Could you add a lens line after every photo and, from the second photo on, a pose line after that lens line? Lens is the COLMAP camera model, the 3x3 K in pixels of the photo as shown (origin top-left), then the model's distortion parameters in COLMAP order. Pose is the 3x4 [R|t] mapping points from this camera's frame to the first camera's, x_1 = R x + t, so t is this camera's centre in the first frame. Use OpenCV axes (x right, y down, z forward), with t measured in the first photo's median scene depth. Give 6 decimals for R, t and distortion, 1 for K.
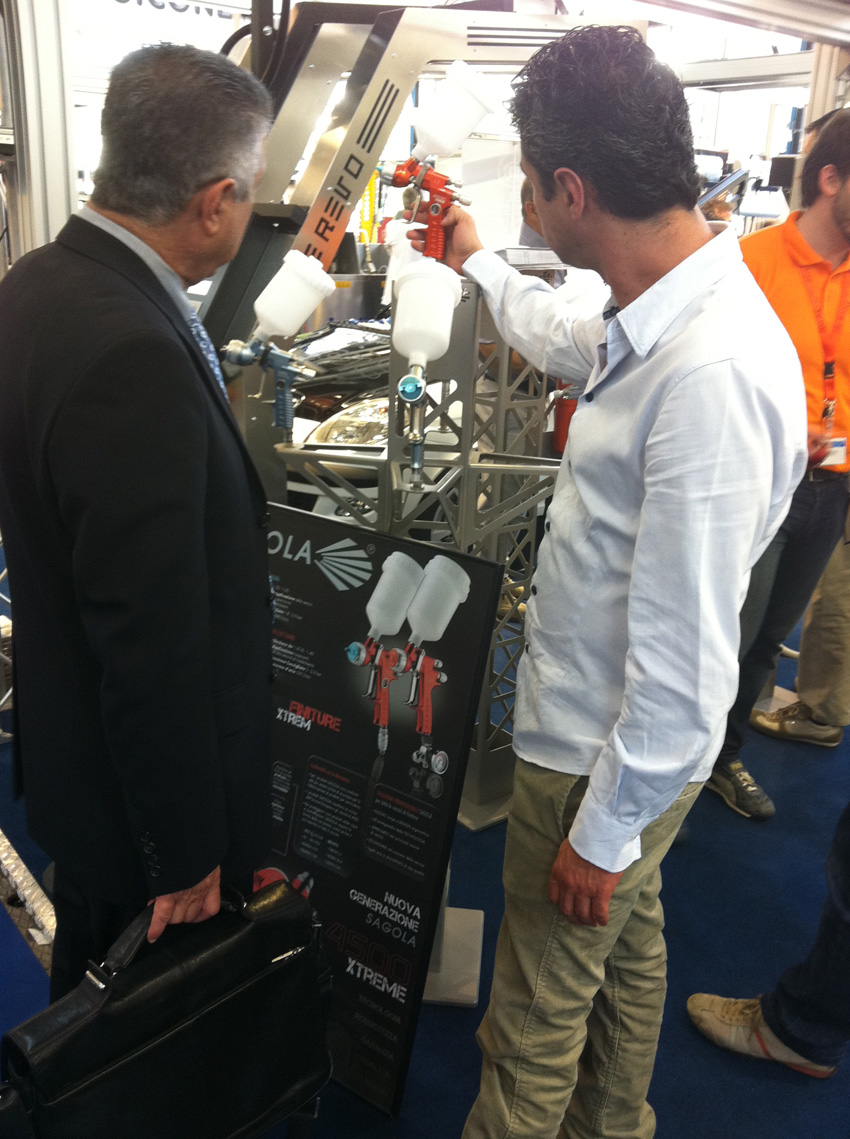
lens RADIAL K [[1060.9, 0, 425.3], [0, 1060.9, 572.9], [0, 0, 1]] dist [0.028185, 0.000000]
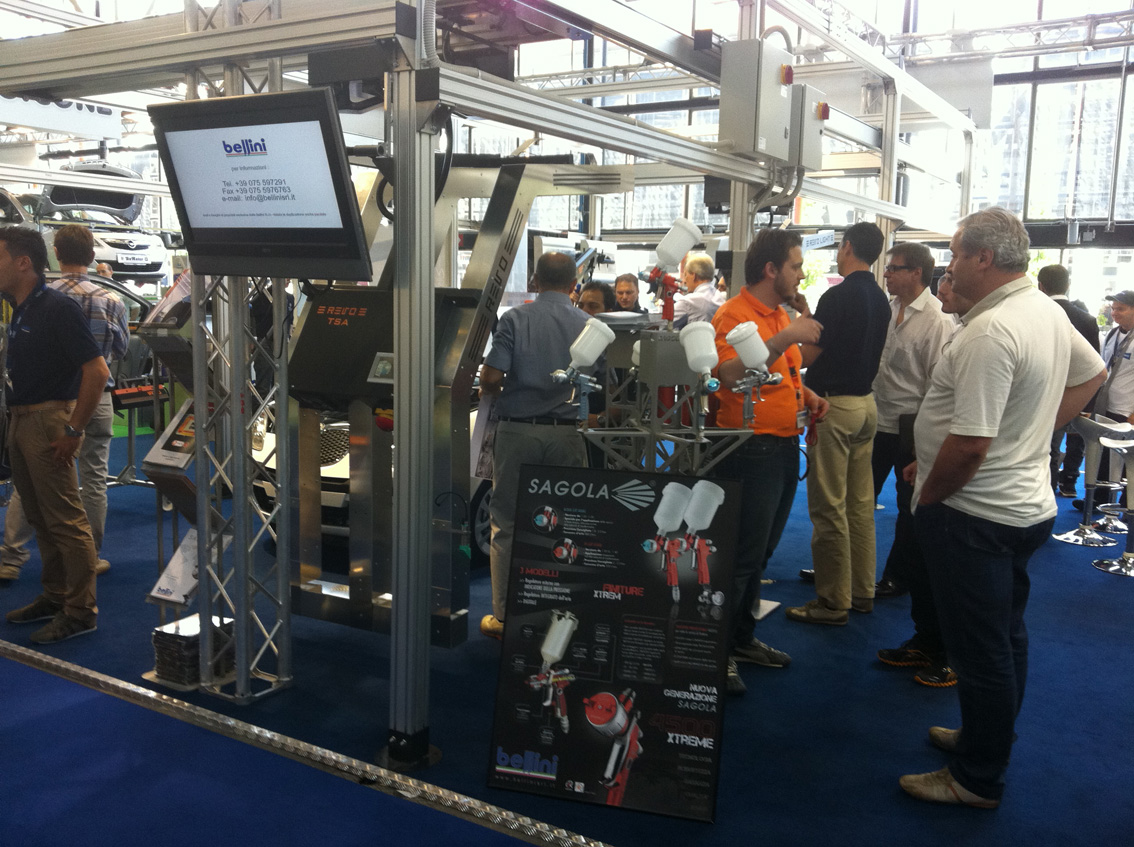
lens RADIAL K [[1056.3, 0, 565.7], [0, 1056.3, 421.6], [0, 0, 1]] dist [0.028185, 0.000000]
pose [[0.952795, -0.053799, 0.298811, -0.689881], [0.109846, 0.978588, -0.174067, 0.161069], [-0.283048, 0.198673, 0.938303, -0.581625]]
